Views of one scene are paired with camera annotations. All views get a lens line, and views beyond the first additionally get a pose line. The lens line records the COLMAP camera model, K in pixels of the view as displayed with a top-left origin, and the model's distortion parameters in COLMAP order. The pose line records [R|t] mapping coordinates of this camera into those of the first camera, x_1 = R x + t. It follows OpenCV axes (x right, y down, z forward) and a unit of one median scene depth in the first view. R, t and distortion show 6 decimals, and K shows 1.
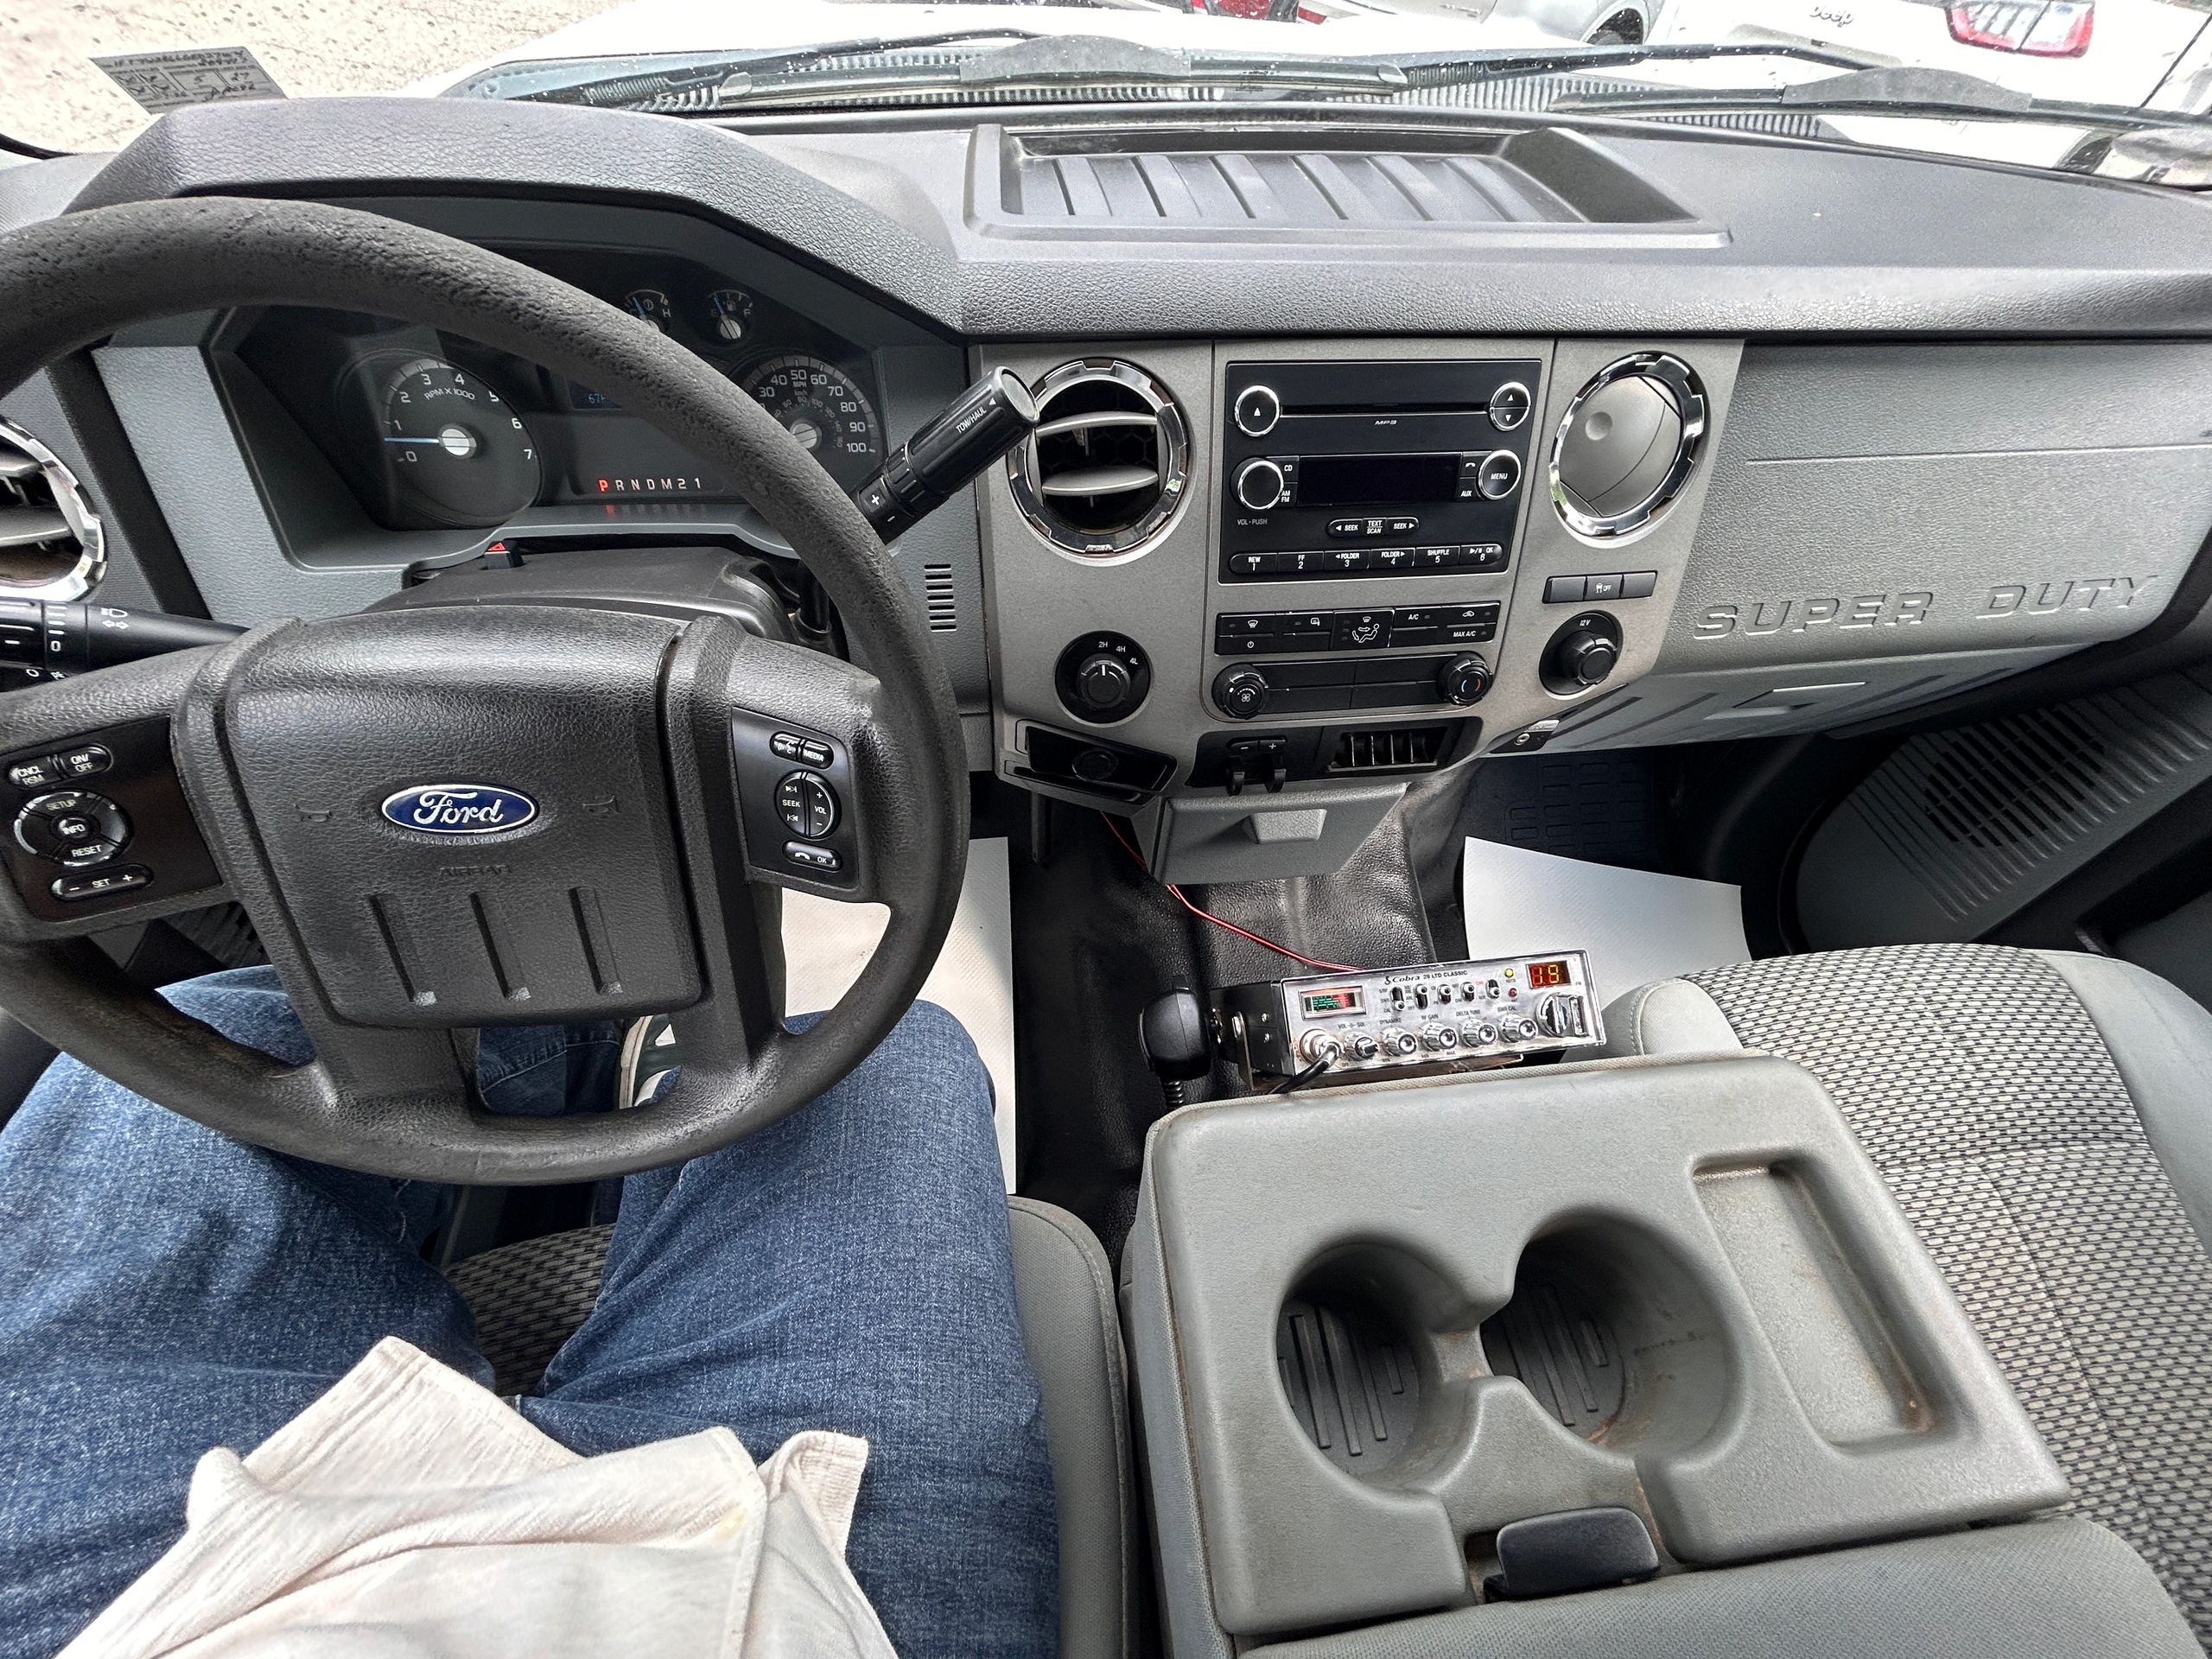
lens RADIAL K [[890.7, 0, 1102.1], [0, 890.7, 817.8], [0, 0, 1]] dist [0.000263, 0.000790]
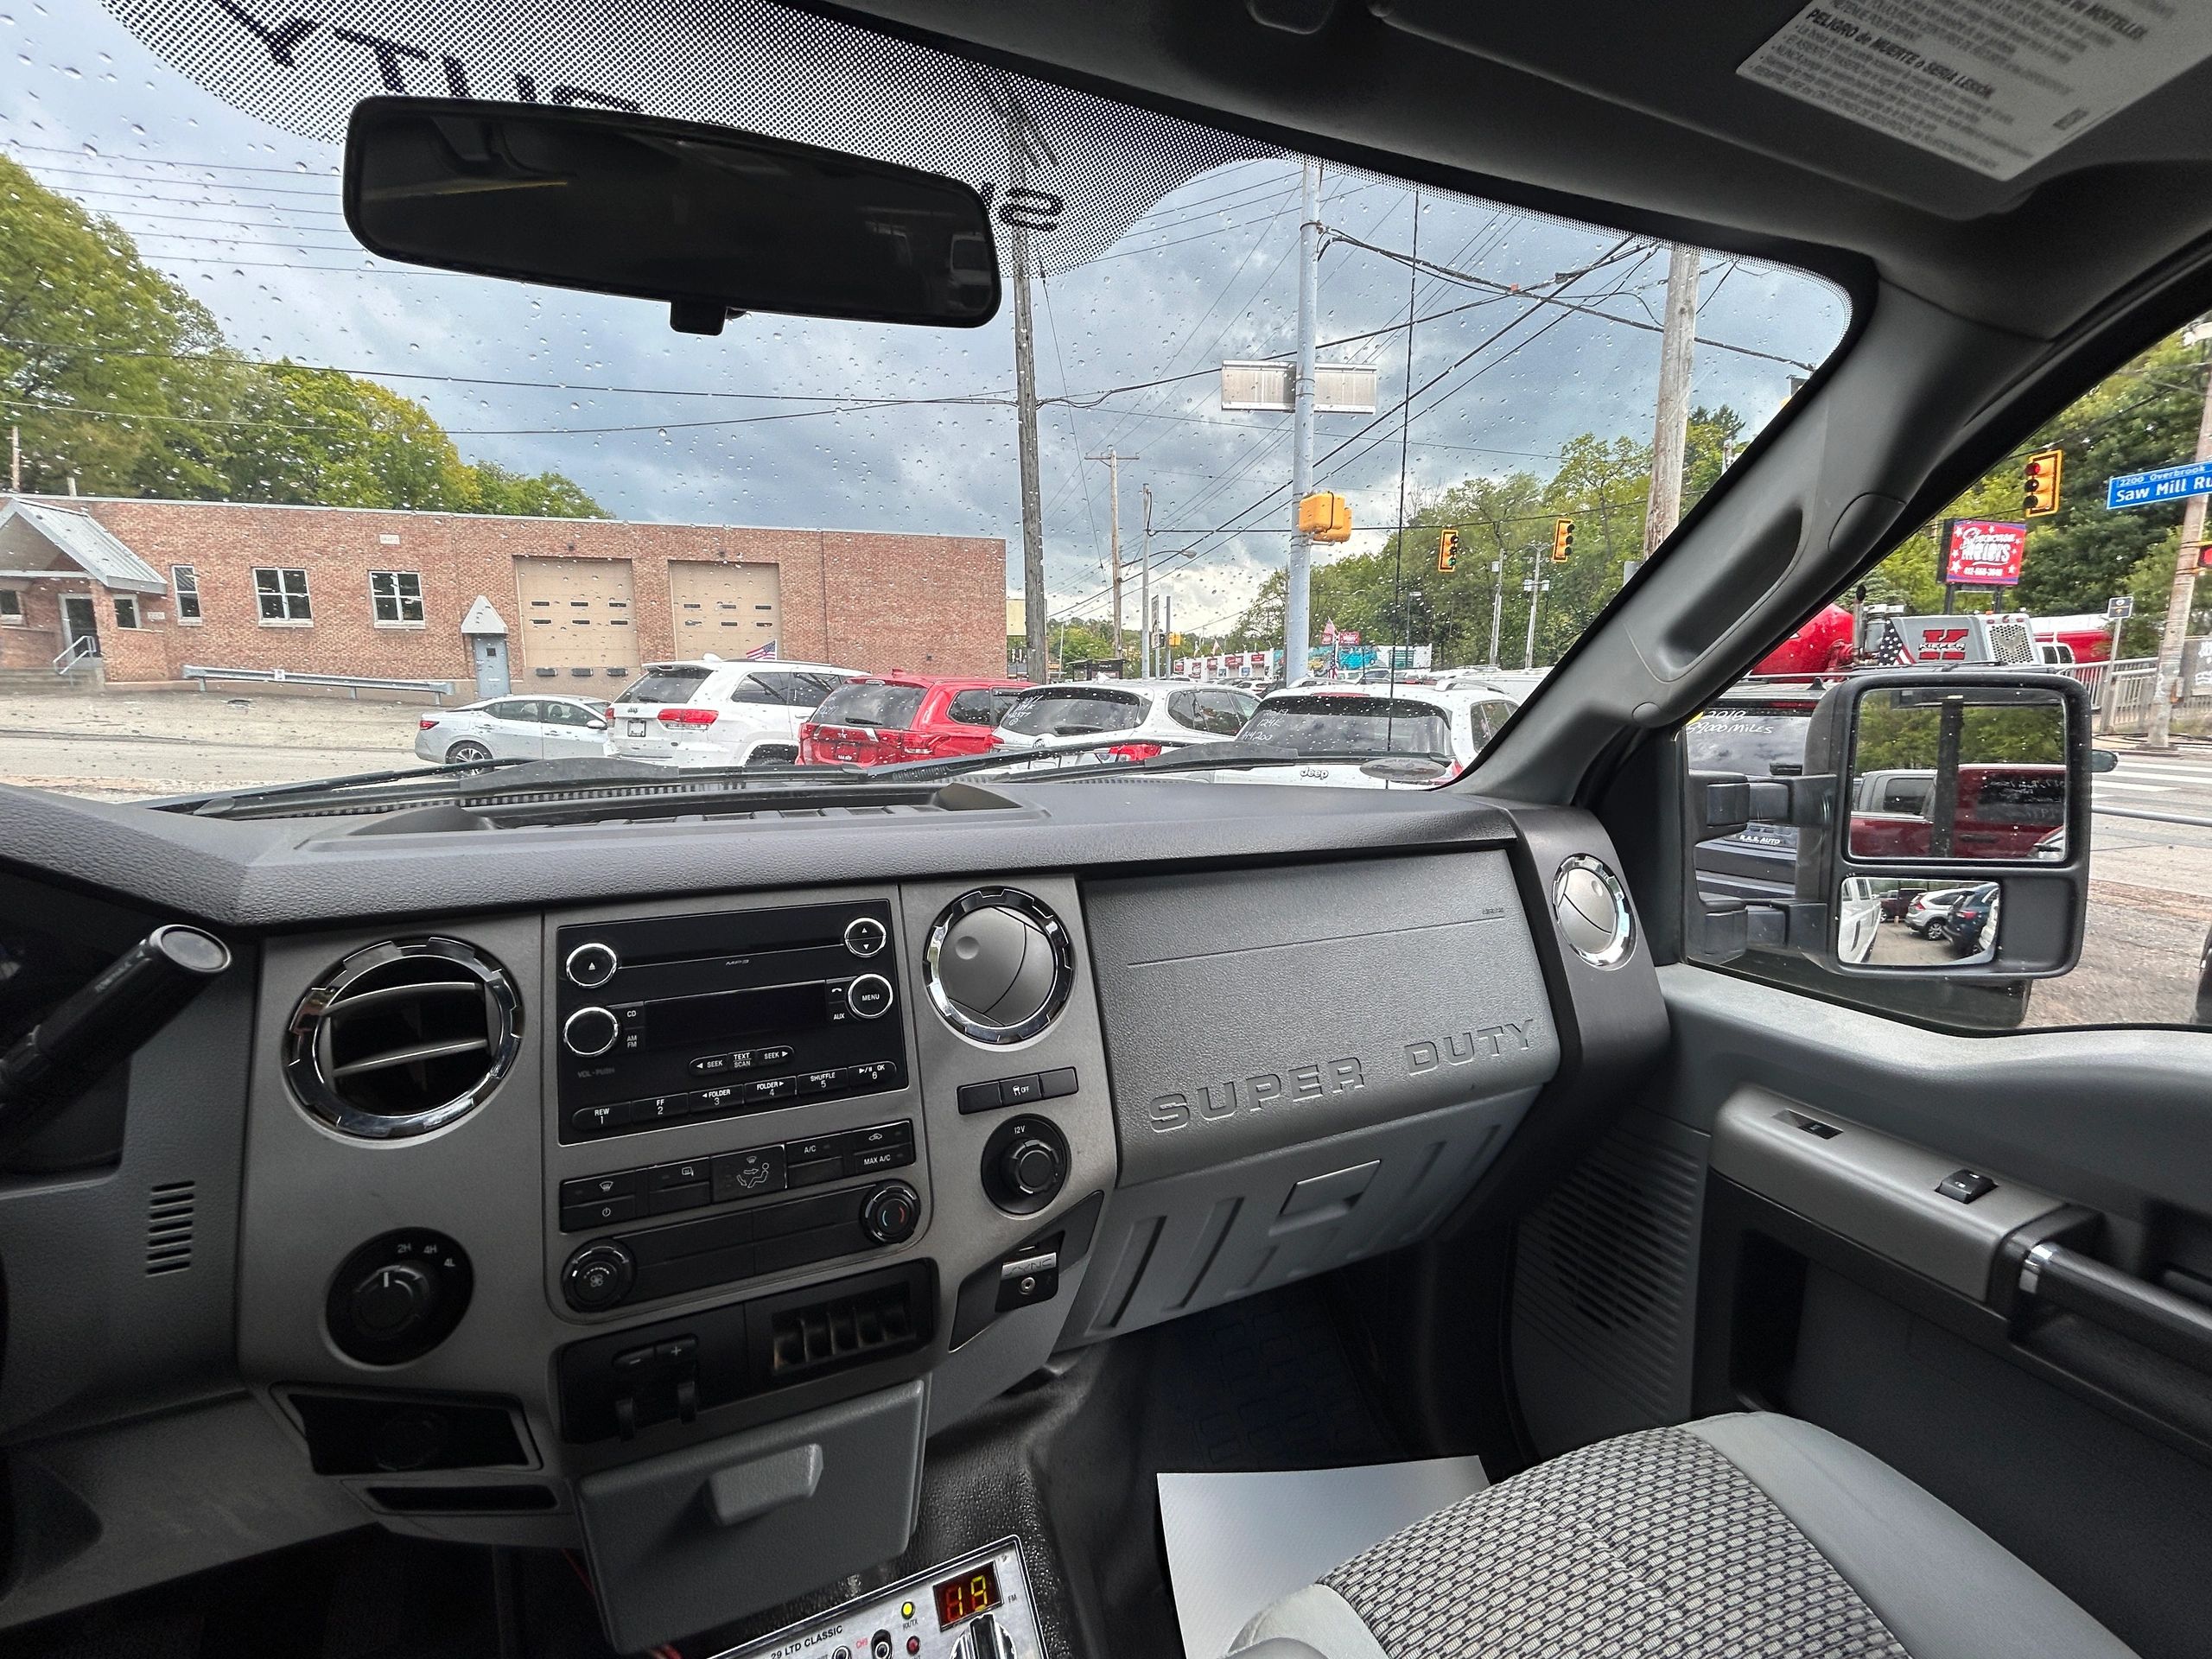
lens RADIAL K [[889.3, 0, 1103.3], [0, 889.3, 829.2], [0, 0, 1]] dist [-0.000746, -0.000034]
pose [[0.961875, -0.081006, 0.261218, 0.443040], [0.233091, 0.742426, -0.628071, 0.181285], [-0.143057, 0.665013, 0.733003, 0.069623]]
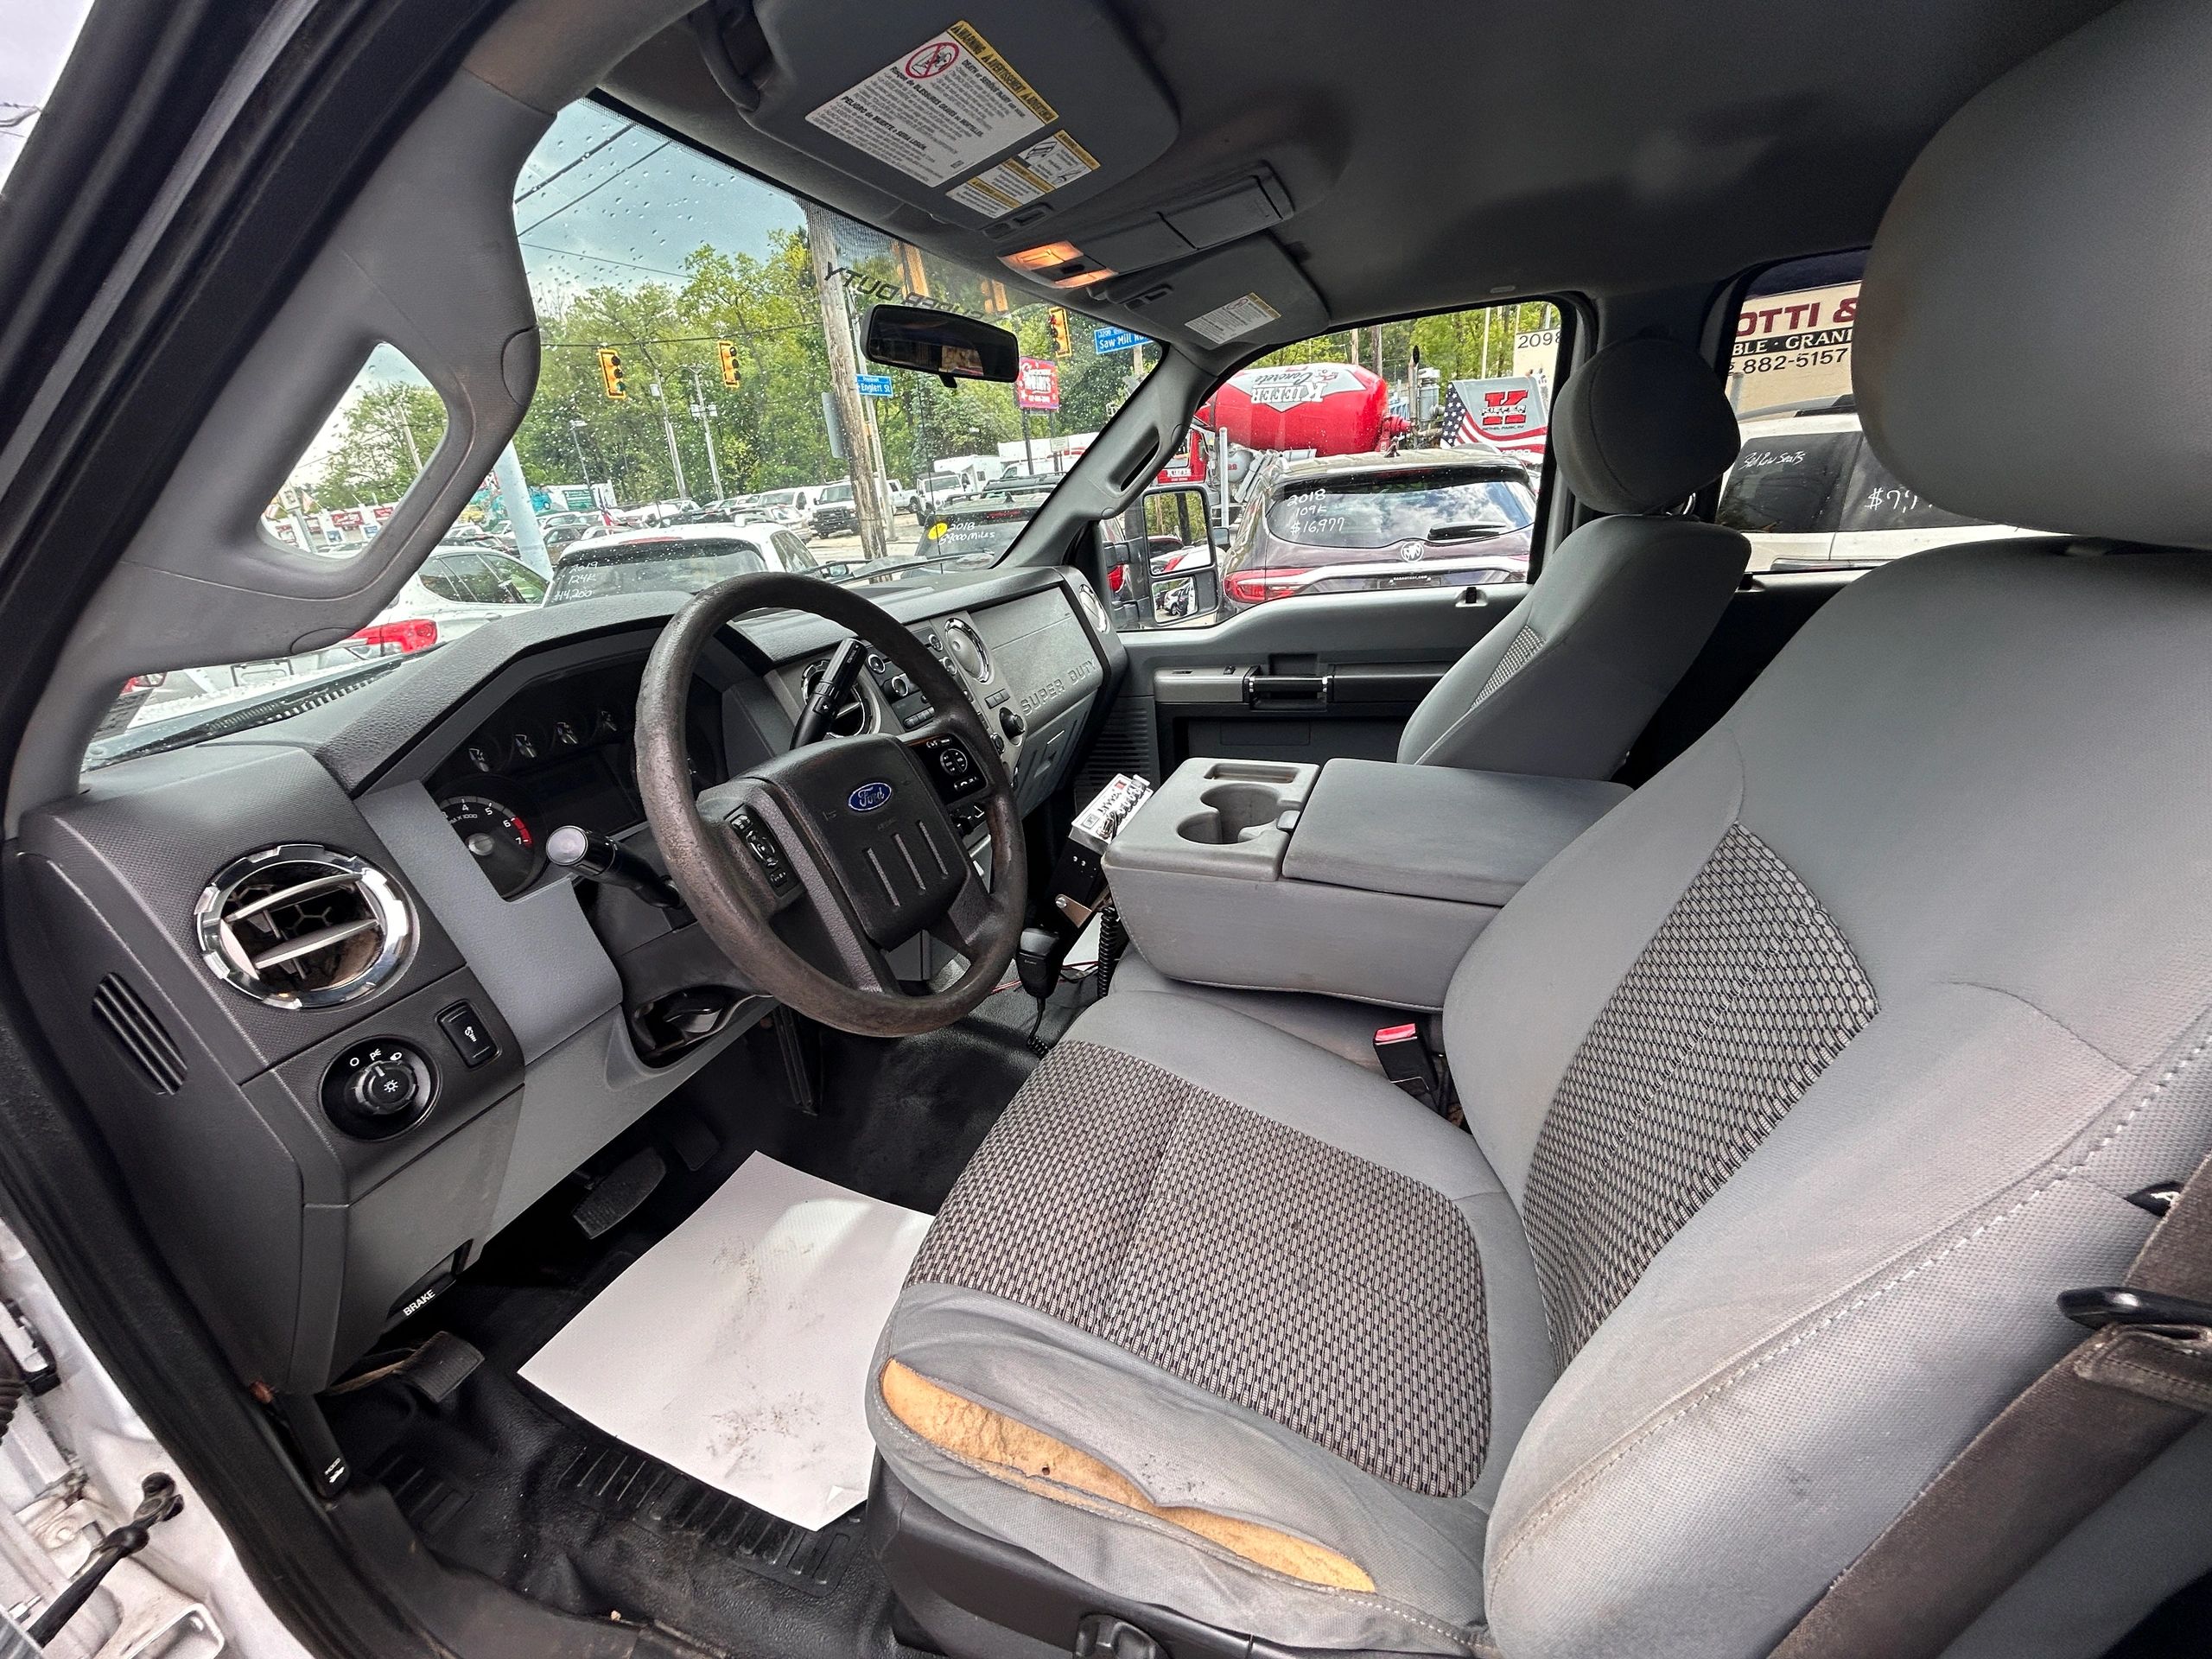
lens RADIAL K [[887.5, 0, 1102.7], [0, 887.5, 831.5], [0, 0, 1]] dist [-0.000611, 0.000477]
pose [[0.443505, -0.397598, 0.803255, -1.608742], [0.754233, 0.649721, -0.094837, 0.443920], [-0.484185, 0.647902, 0.588037, -0.329567]]
